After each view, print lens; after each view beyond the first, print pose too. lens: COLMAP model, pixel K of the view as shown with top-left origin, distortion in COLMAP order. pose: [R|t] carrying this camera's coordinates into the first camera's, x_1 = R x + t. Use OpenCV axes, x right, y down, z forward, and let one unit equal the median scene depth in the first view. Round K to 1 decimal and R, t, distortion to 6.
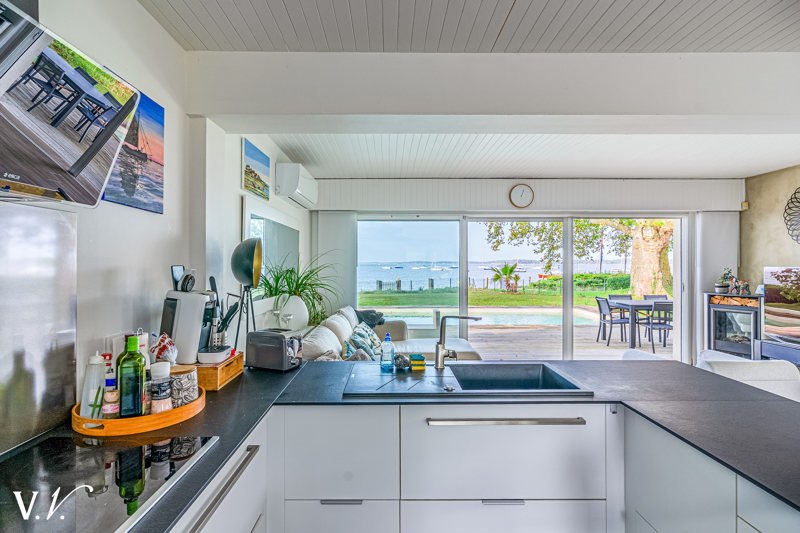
lens RADIAL K [[431.0, 0, 391.1], [0, 431.0, 262.8], [0, 0, 1]] dist [-0.006093, -0.001826]
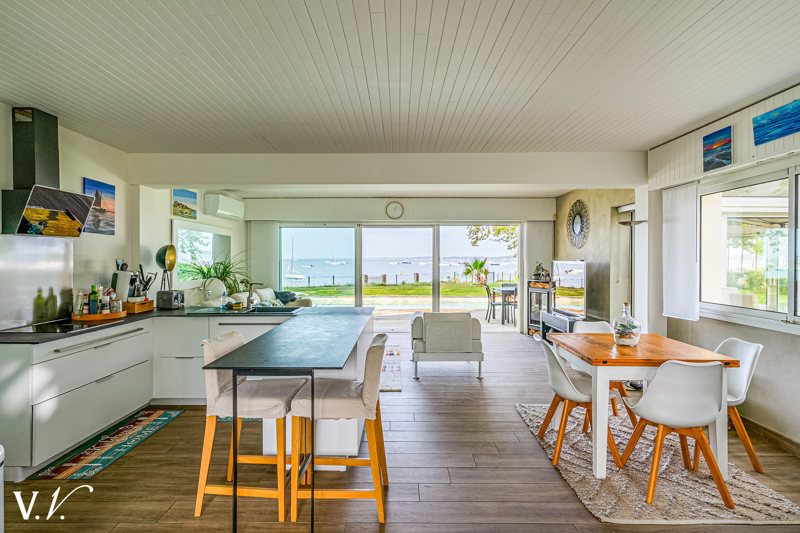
lens RADIAL K [[437.9, 0, 399.6], [0, 437.9, 258.3], [0, 0, 1]] dist [0.003620, 0.001985]
pose [[0.999977, 0.000157, -0.006733, 0.402014], [-0.000155, 1.000000, 0.000298, 0.000783], [0.006733, -0.000297, 0.999977, -0.524255]]
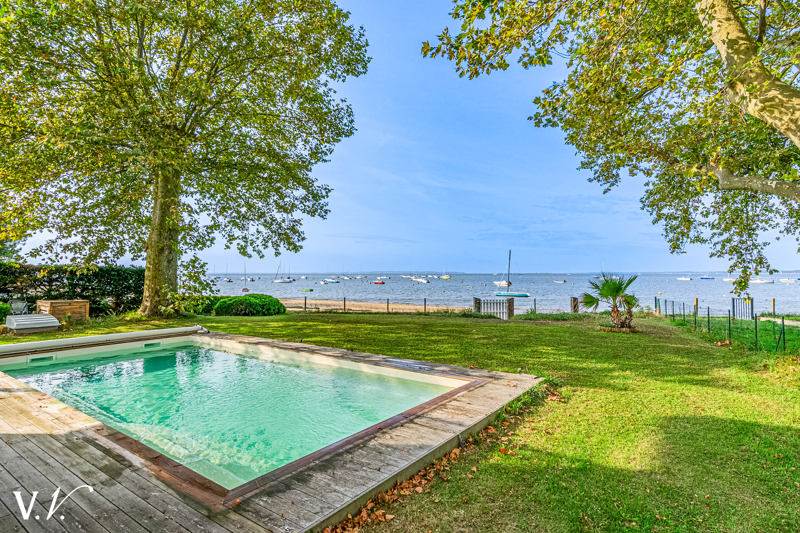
lens RADIAL K [[437.9, 0, 399.6], [0, 437.9, 258.3], [0, 0, 1]] dist [0.003620, 0.001985]
pose [[0.813463, -0.015378, -0.581414, 1.924325], [-0.002637, 0.999543, -0.030126, -0.030695], [0.581611, 0.026040, 0.813050, 1.775629]]
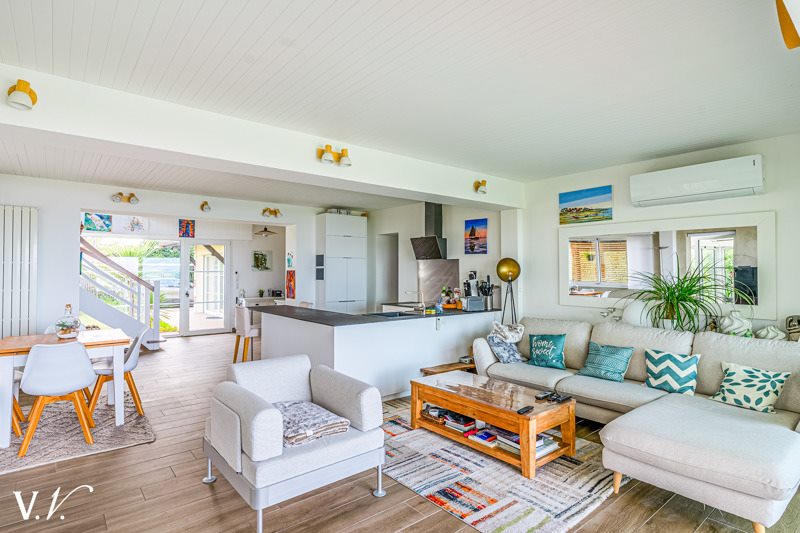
lens RADIAL K [[419.7, 0, 416.6], [0, 419.7, 264.7], [0, 0, 1]] dist [0.002168, 0.000757]
pose [[-0.758878, -0.005971, -0.651205, 0.763807], [0.004290, 0.999890, -0.014168, 0.000784], [0.651219, -0.013546, -0.758769, 1.271704]]
